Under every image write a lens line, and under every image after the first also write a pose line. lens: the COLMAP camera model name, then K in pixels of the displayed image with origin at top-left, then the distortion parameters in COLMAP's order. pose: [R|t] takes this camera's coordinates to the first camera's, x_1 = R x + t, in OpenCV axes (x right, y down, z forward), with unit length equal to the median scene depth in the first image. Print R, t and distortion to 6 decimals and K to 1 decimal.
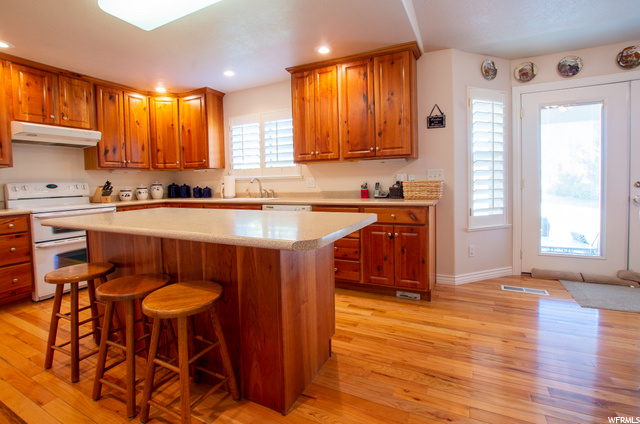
lens RADIAL K [[289.2, 0, 320.9], [0, 289.2, 212.3], [0, 0, 1]] dist [0.000076, 0.000026]
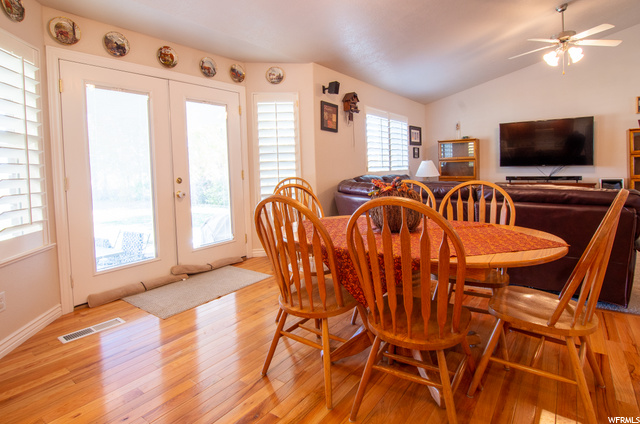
lens RADIAL K [[345.2, 0, 321.2], [0, 345.2, 181.7], [0, 0, 1]] dist [-0.018880, 0.000732]
pose [[0.176550, -0.025566, 0.983960, -0.027528], [0.132023, 0.991244, 0.002067, -0.024845], [-0.975397, 0.129541, 0.178380, 0.256980]]
